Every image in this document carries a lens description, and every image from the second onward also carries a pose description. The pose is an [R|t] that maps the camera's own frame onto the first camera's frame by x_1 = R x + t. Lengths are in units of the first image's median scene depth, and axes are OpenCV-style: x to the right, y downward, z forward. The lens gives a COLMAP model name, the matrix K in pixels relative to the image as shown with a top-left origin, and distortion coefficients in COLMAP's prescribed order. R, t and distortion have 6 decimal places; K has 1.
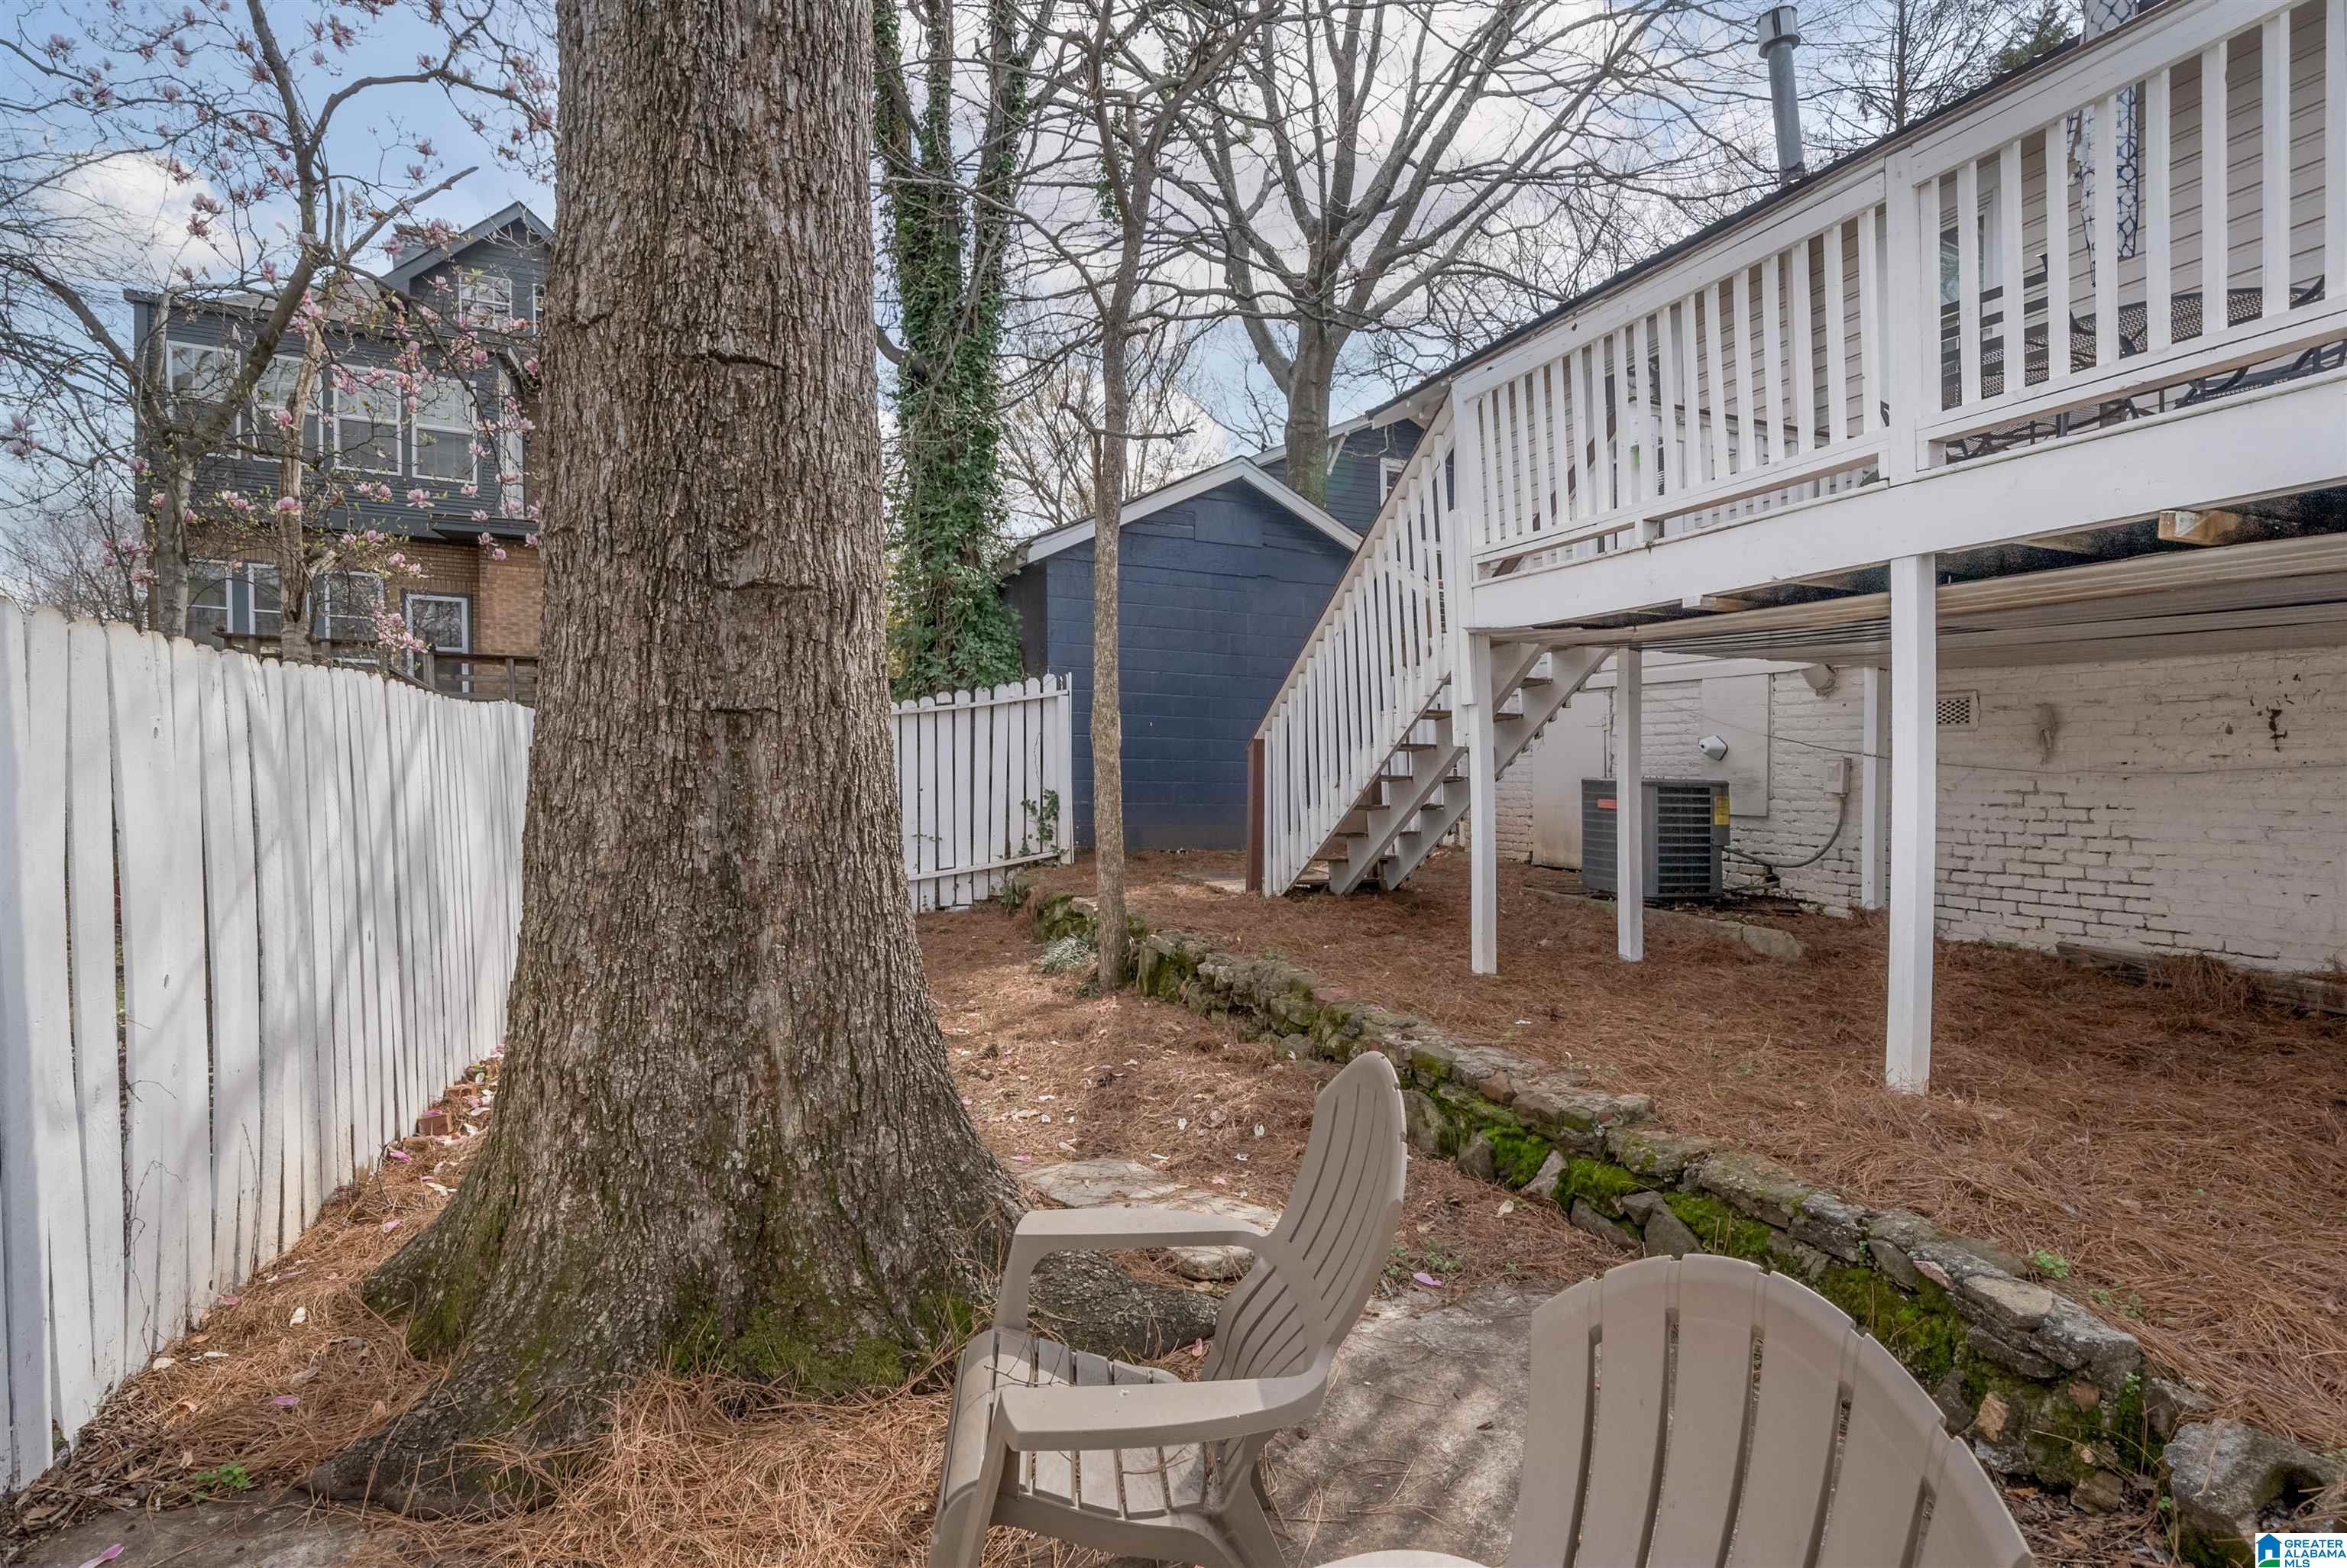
lens RADIAL K [[1223.0, 0, 1092.0], [0, 1223.0, 768.8], [0, 0, 1]] dist [-0.000379, -0.000265]
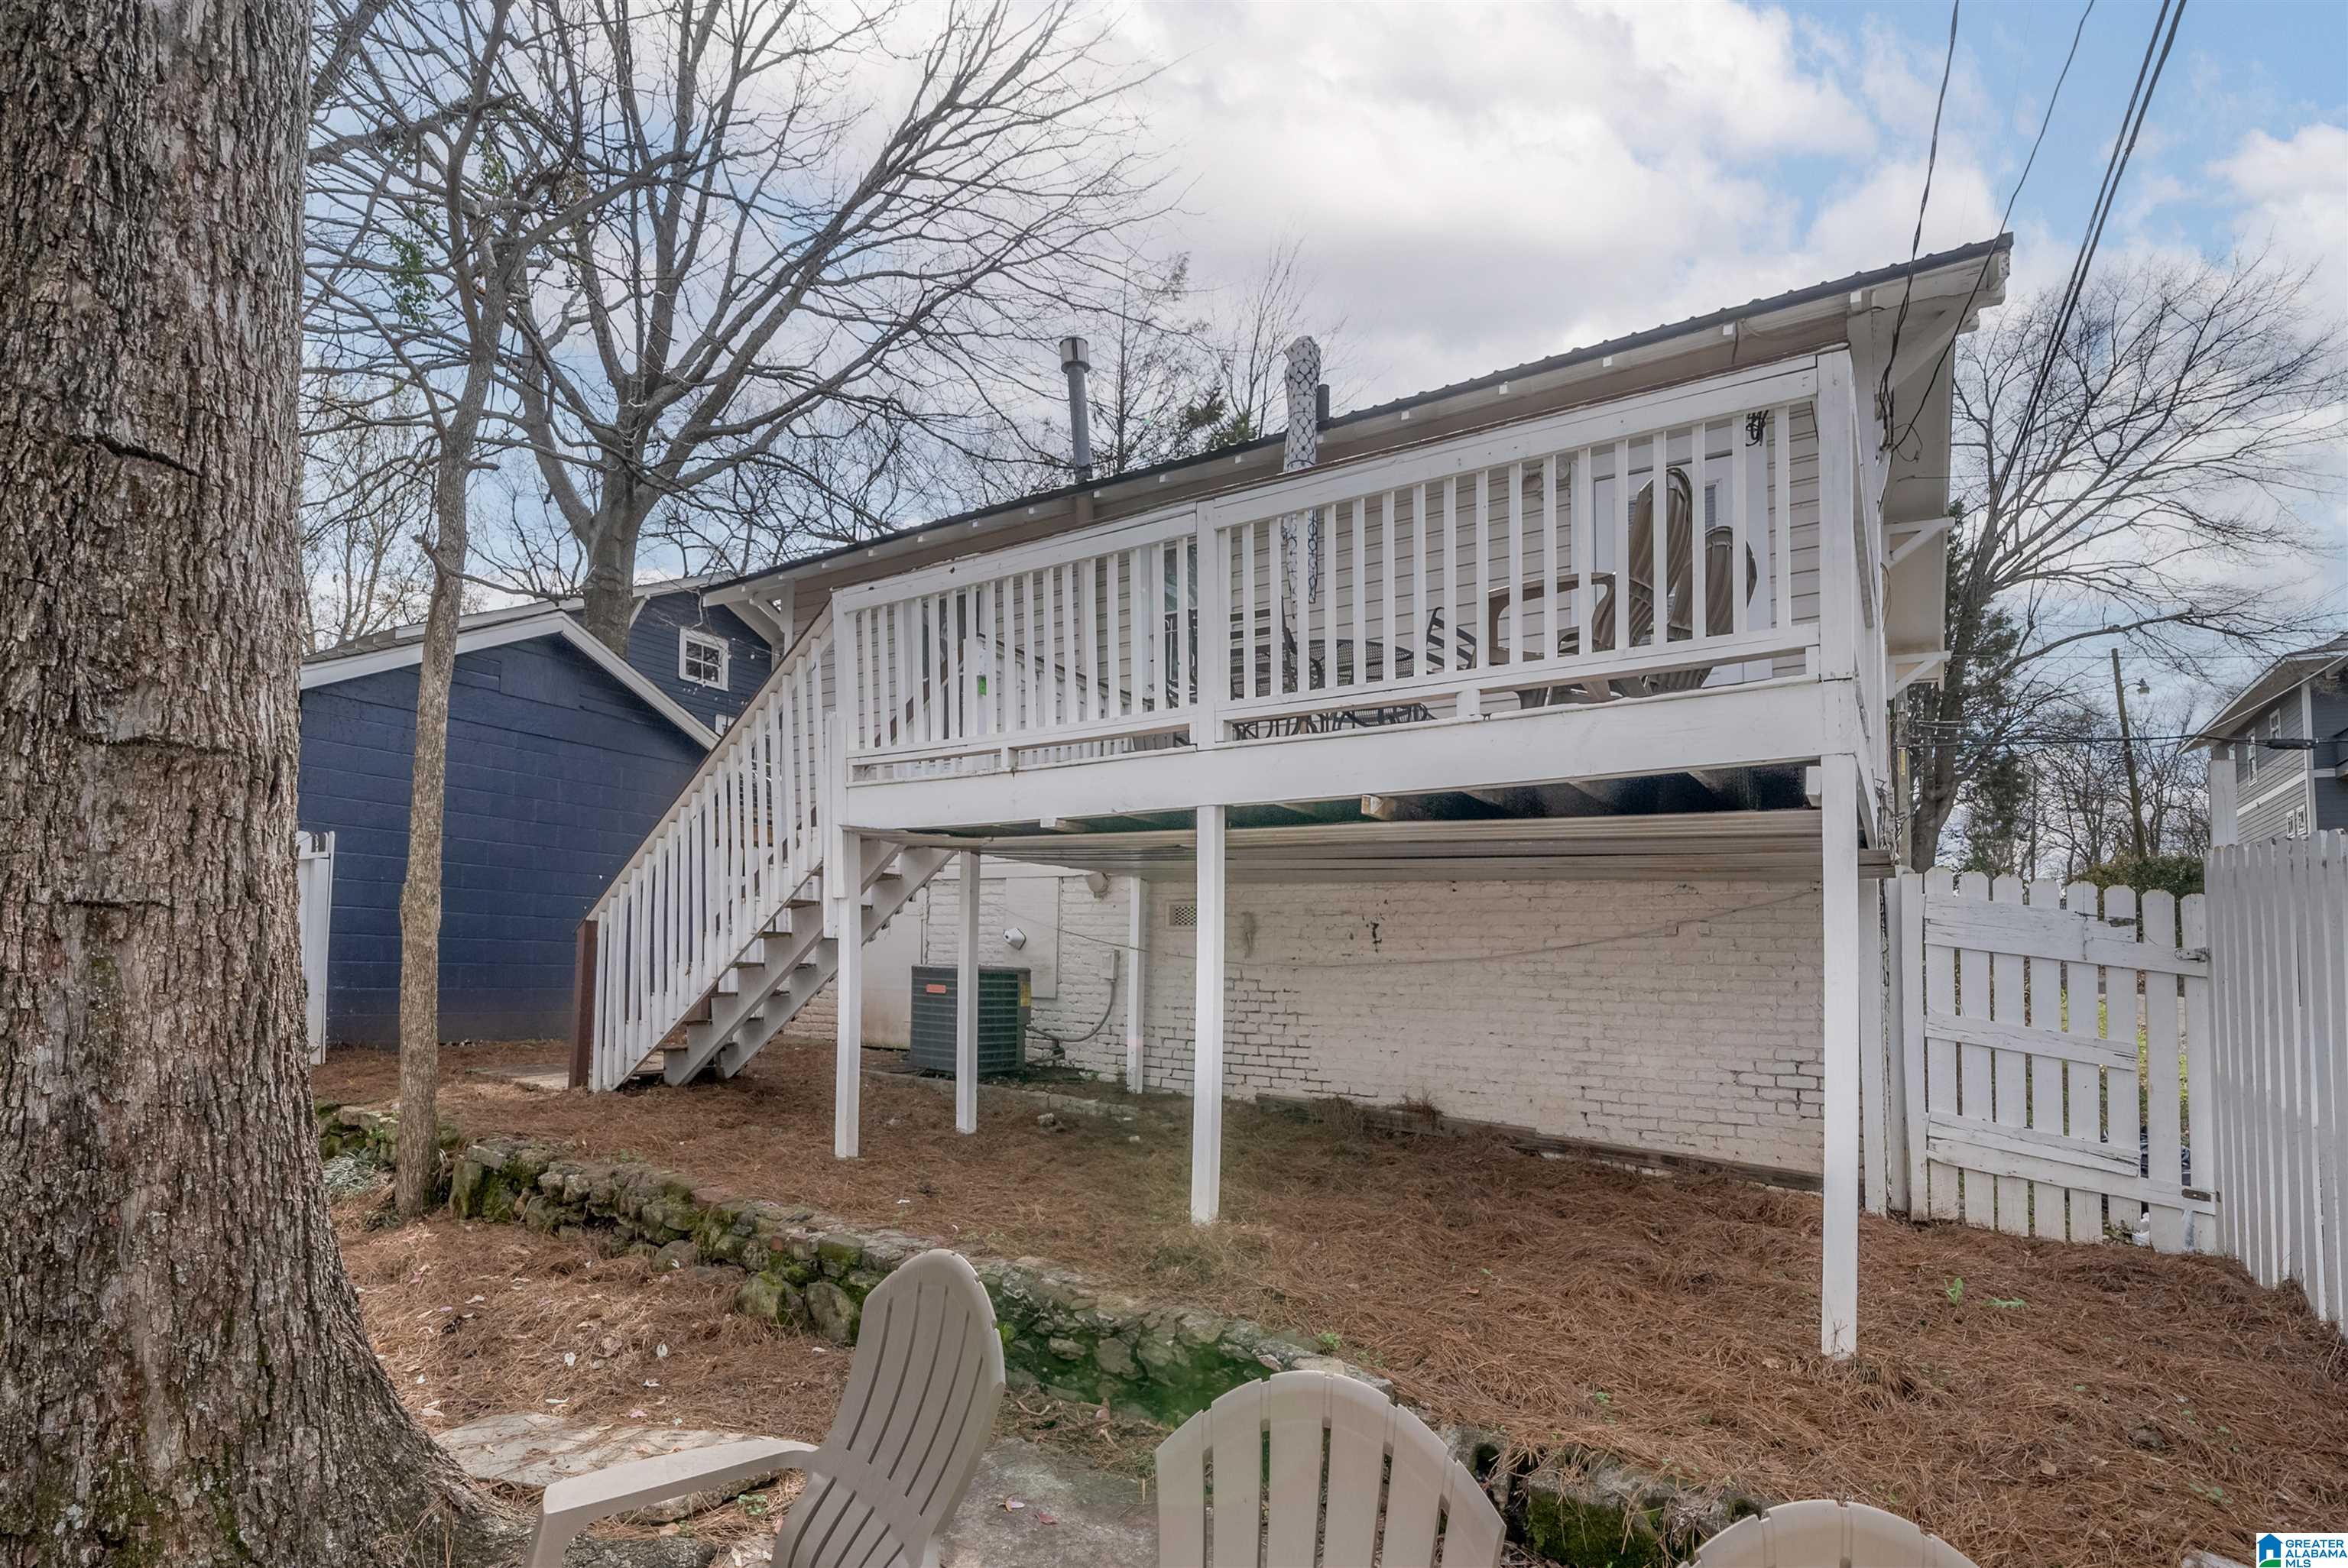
lens RADIAL K [[1225.7, 0, 1158.0], [0, 1225.7, 845.2], [0, 0, 1]] dist [-0.001039, -0.000041]
pose [[0.792818, 0.063074, 0.606186, -0.207511], [-0.016852, 0.996519, -0.081648, -0.028900], [-0.609225, 0.054517, 0.791121, -0.001812]]
